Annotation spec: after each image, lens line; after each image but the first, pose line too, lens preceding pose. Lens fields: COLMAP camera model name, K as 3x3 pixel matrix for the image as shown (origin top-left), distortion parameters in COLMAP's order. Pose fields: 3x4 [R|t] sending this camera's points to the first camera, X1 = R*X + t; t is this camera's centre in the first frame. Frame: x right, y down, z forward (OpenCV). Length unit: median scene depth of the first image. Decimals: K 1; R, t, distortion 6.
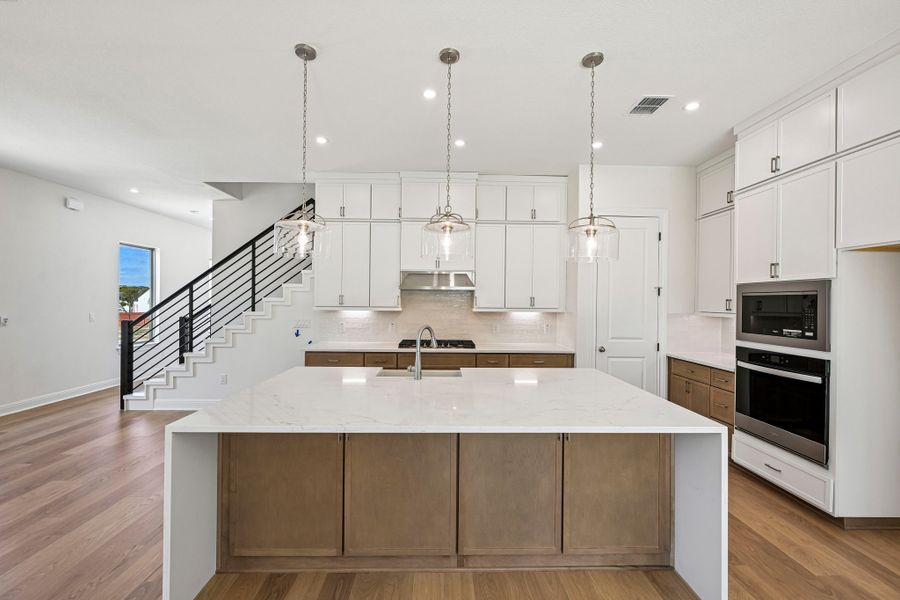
lens RADIAL K [[371.4, 0, 449.6], [0, 371.4, 301.3], [0, 0, 1]] dist [-0.002953, -0.000246]
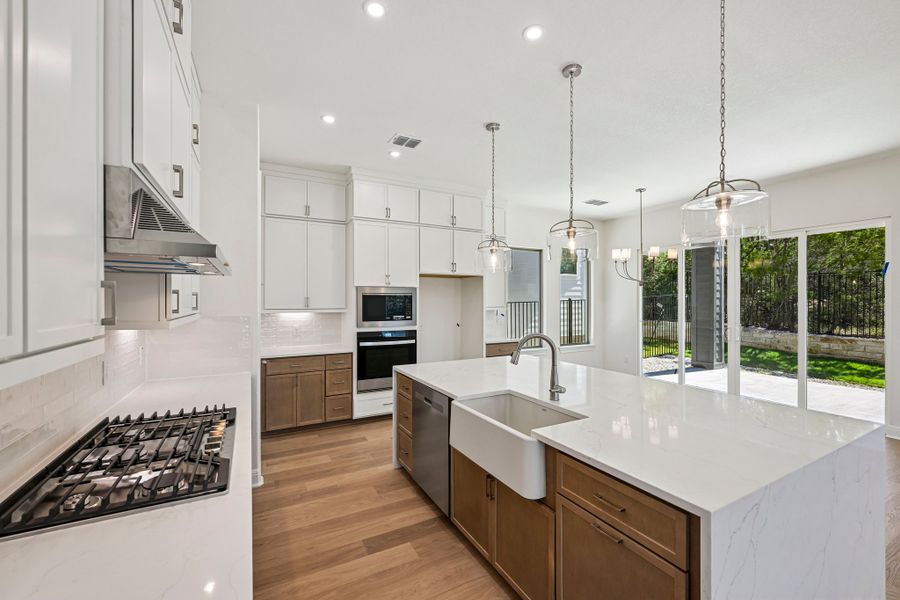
lens RADIAL K [[371.4, 0, 452.4], [0, 371.4, 301.0], [0, 0, 1]] dist [-0.002953, -0.000246]
pose [[-0.452173, -0.005242, 0.891915, -0.661356], [-0.002472, 0.999986, 0.004624, 0.000113], [-0.891927, -0.000114, -0.452180, 1.469665]]
